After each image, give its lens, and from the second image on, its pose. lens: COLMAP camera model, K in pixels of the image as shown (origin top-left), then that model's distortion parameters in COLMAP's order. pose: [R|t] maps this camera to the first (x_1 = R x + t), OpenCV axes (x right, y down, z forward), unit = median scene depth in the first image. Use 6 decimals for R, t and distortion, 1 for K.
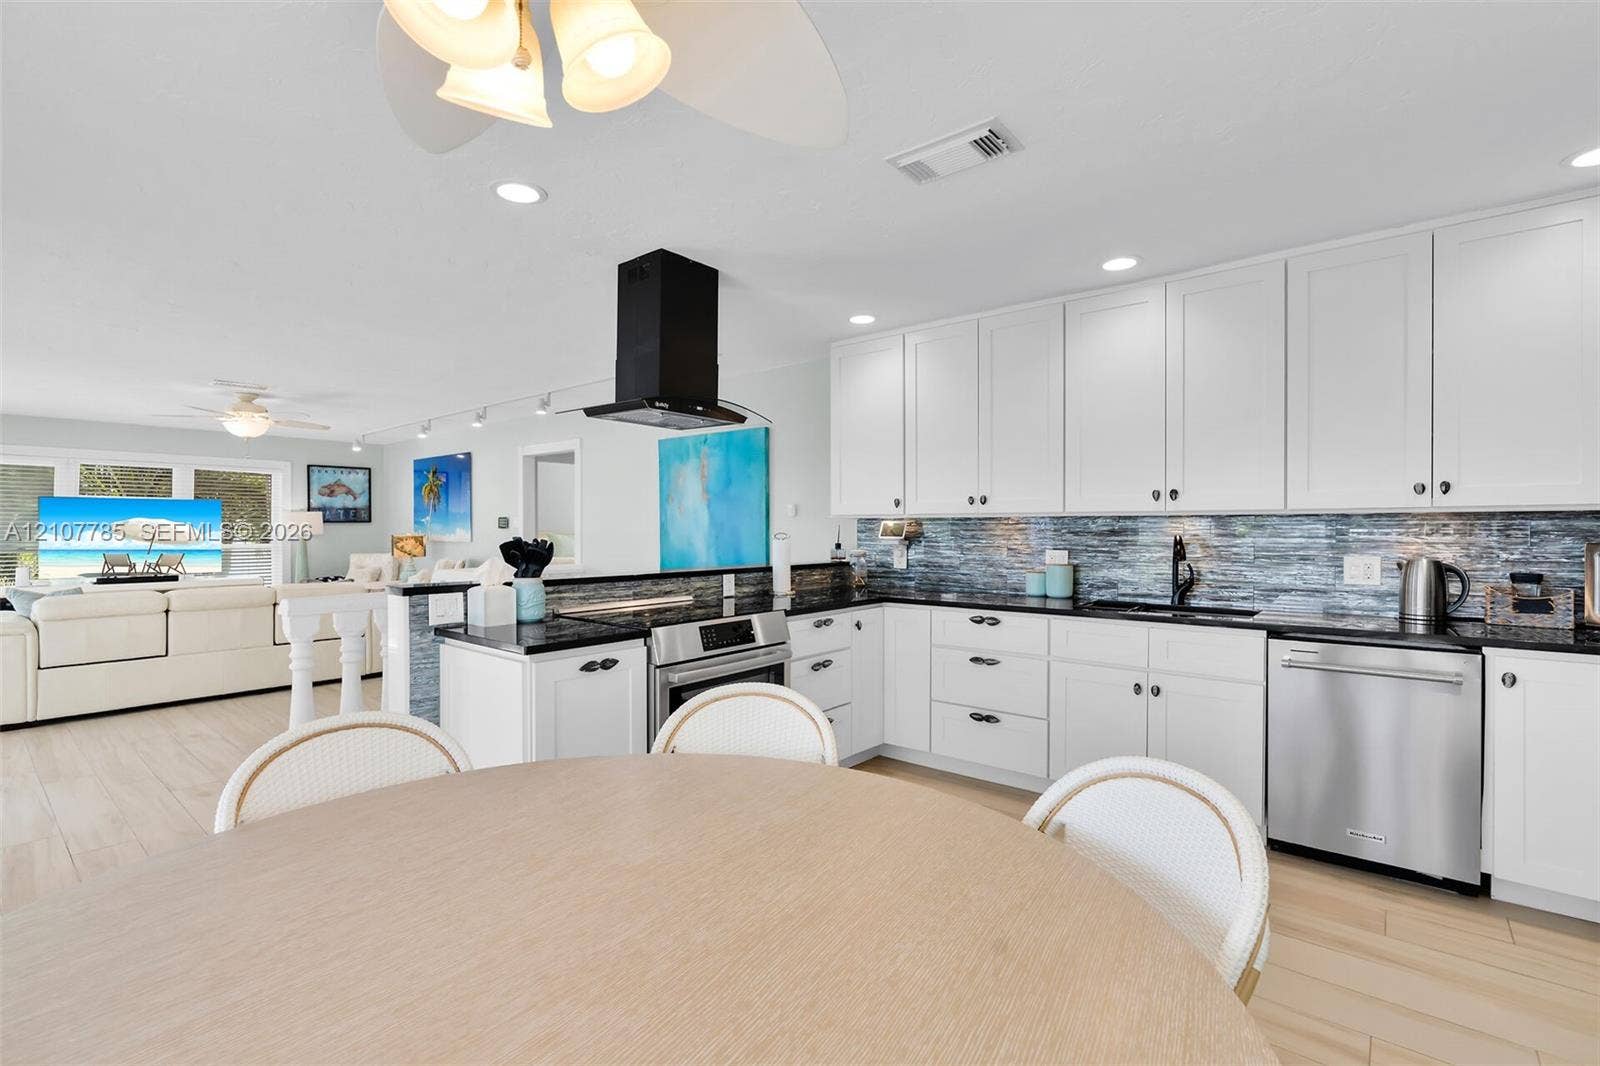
lens RADIAL K [[733.7, 0, 806.1], [0, 733.7, 522.9], [0, 0, 1]] dist [0.001256, -0.001761]
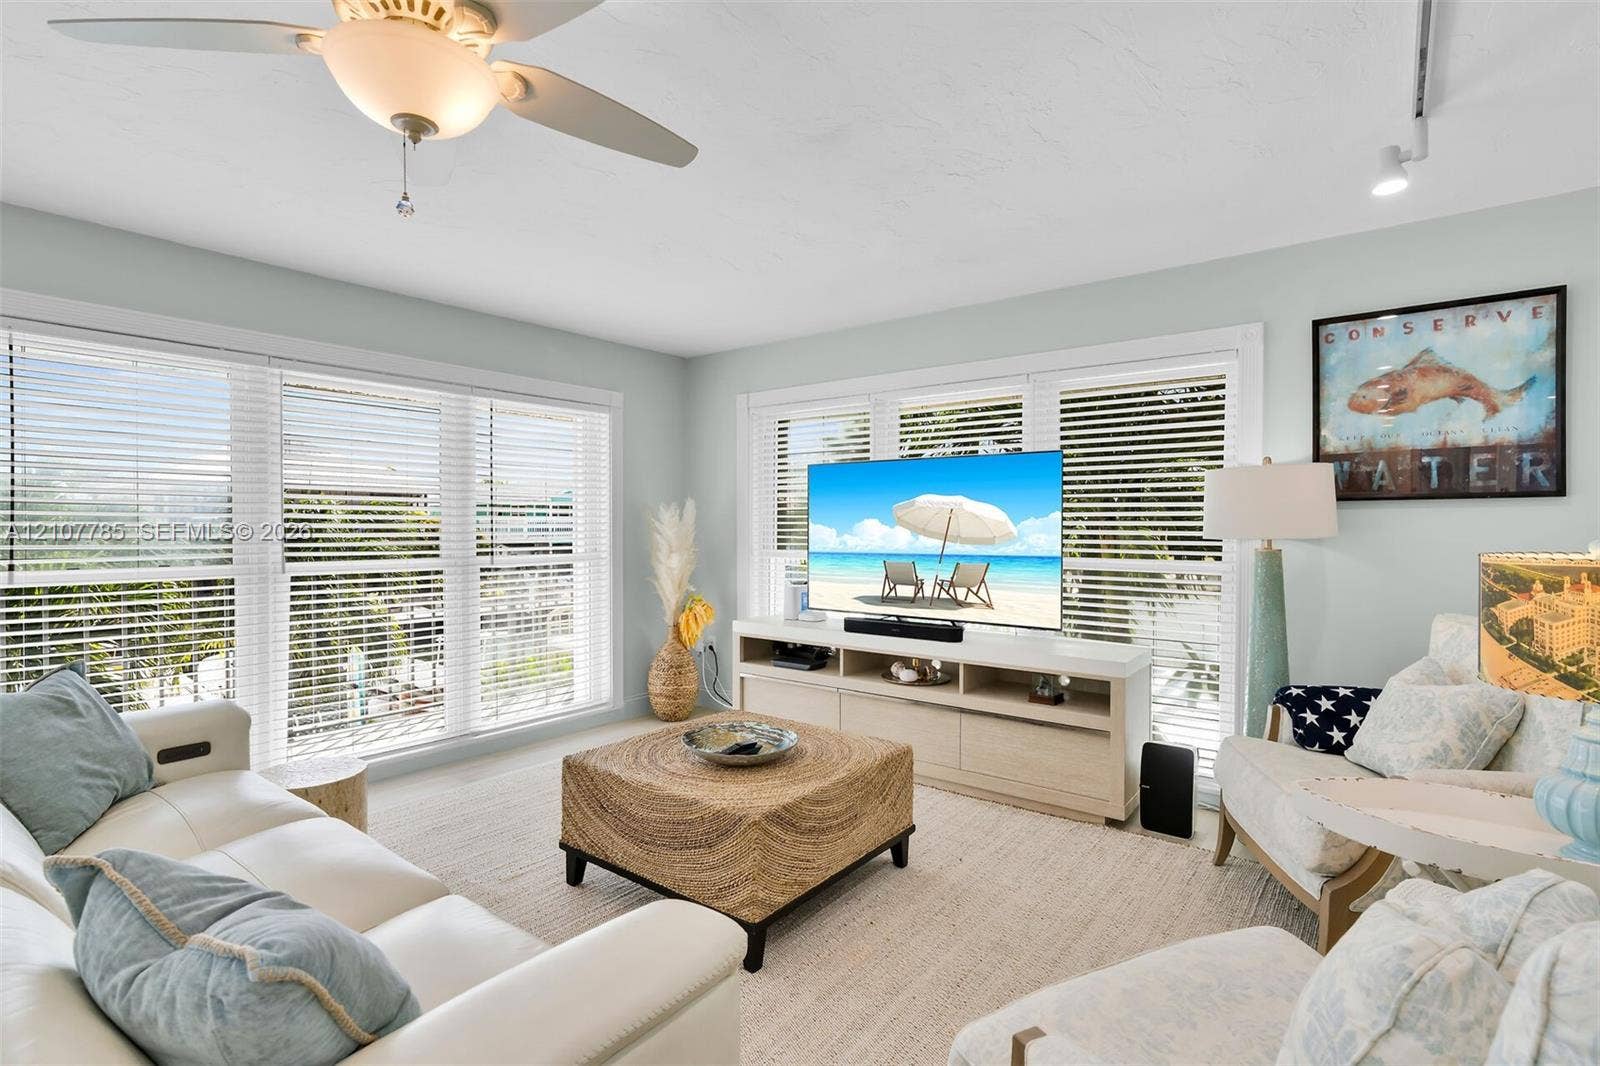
lens RADIAL K [[733.7, 0, 793.5], [0, 733.7, 531.9], [0, 0, 1]] dist [0.001256, -0.001761]
pose [[-0.000561, 0.022238, -0.999753, -0.423998], [-0.006478, 0.999732, 0.022241, 0.010408], [0.999979, 0.006489, -0.000417, 0.929417]]
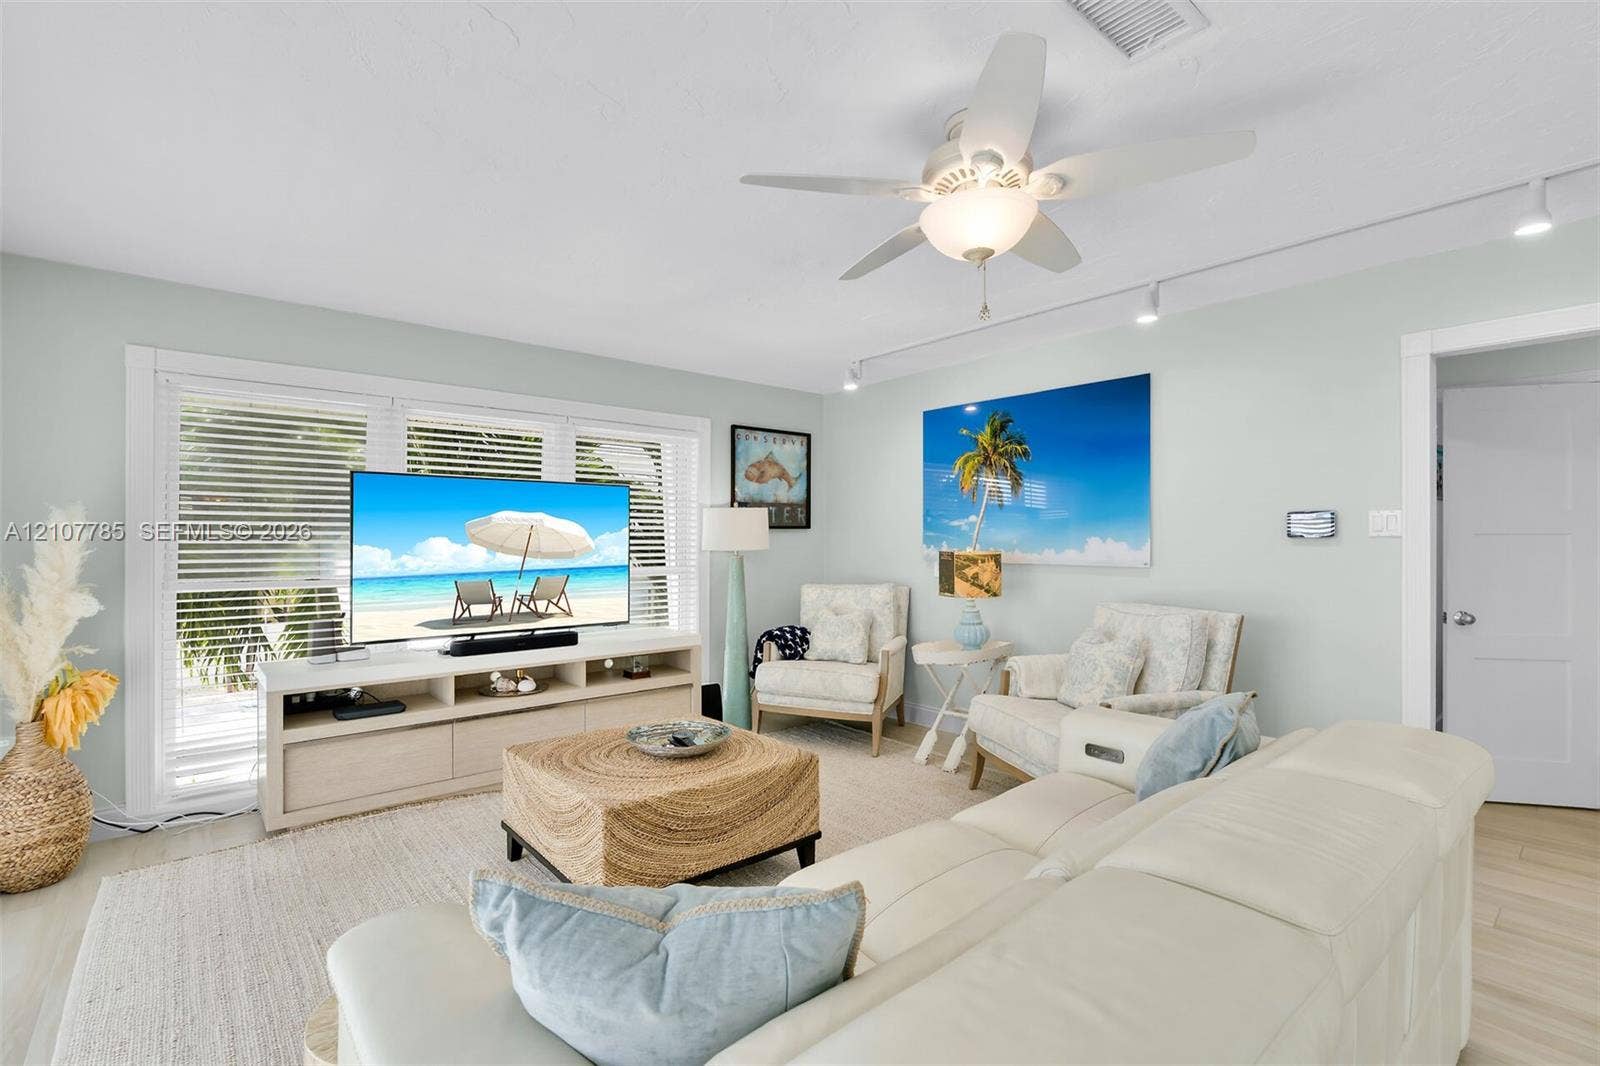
lens RADIAL K [[733.7, 0, 791.6], [0, 733.7, 535.8], [0, 0, 1]] dist [0.001256, -0.001761]
pose [[0.978337, 0.009720, -0.206792, -0.622911], [-0.011414, 0.999910, -0.007003, 0.012241], [0.206705, 0.009212, 0.978360, 0.548984]]
